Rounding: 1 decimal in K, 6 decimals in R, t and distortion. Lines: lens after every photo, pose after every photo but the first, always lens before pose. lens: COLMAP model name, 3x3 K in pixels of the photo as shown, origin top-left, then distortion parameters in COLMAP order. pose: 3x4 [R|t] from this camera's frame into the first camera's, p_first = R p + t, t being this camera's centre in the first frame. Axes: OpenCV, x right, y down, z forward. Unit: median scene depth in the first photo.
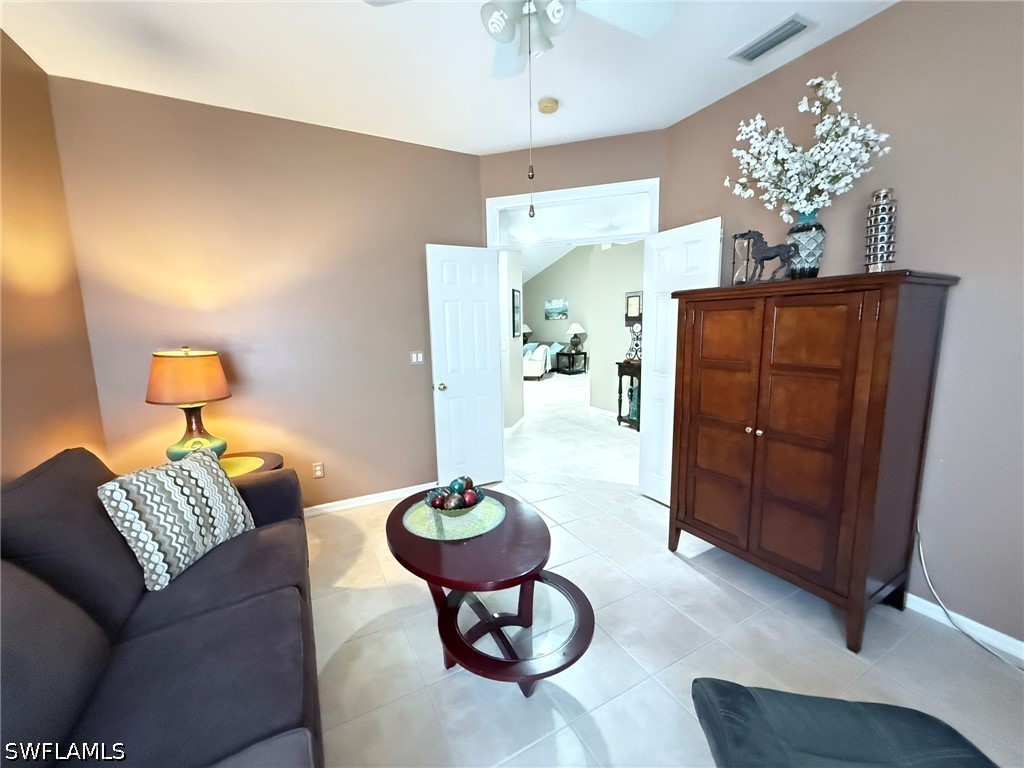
lens RADIAL K [[407.0, 0, 514.9], [0, 407.0, 384.1], [0, 0, 1]] dist [0.004235, -0.000338]
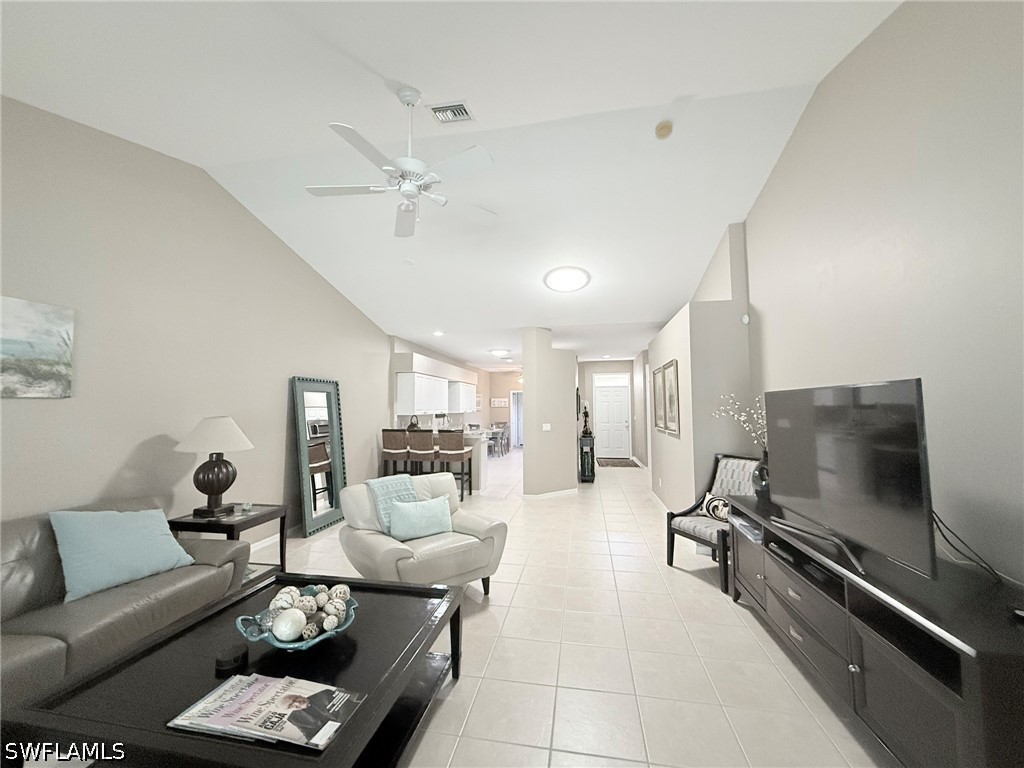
lens RADIAL K [[407.0, 0, 506.5], [0, 407.0, 384.6], [0, 0, 1]] dist [0.004235, -0.000338]
pose [[-0.775265, 0.056789, 0.629078, -0.197082], [0.106325, 0.993471, 0.041349, -0.148314], [-0.622623, 0.098943, -0.776241, 1.000453]]
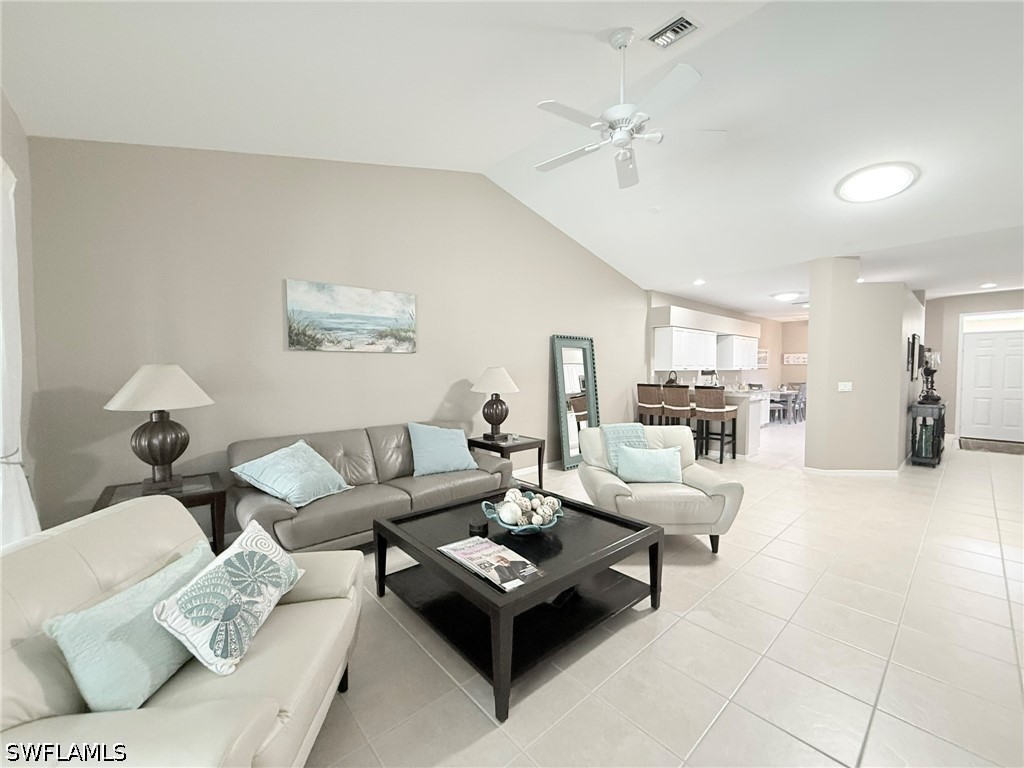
lens RADIAL K [[407.0, 0, 508.9], [0, 407.0, 384.5], [0, 0, 1]] dist [0.004235, -0.000338]
pose [[-0.225281, -0.020317, 0.974082, -0.227066], [0.141106, 0.988561, 0.053253, -0.138023], [-0.964022, 0.149446, -0.219837, 0.980194]]
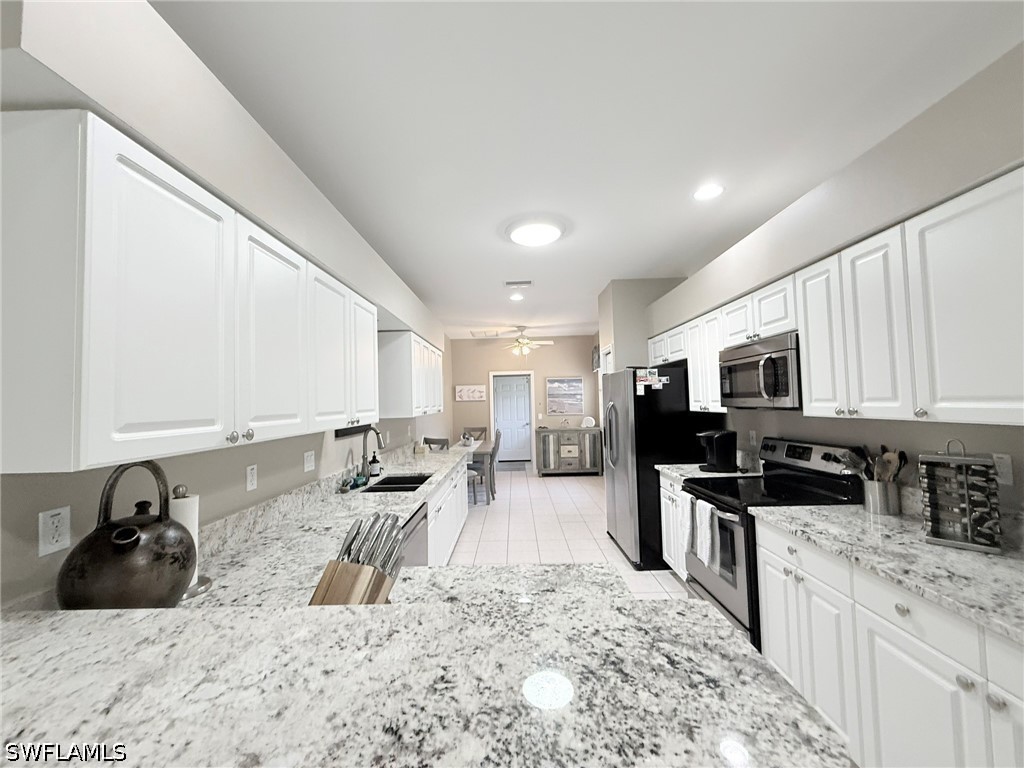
lens RADIAL K [[407.0, 0, 512.7], [0, 407.0, 383.0], [0, 0, 1]] dist [0.004235, -0.000338]
pose [[-0.876178, 0.055703, 0.478758, 0.186528], [0.102121, 0.992203, 0.071450, -0.106912], [-0.471045, 0.111494, -0.875035, 0.650611]]
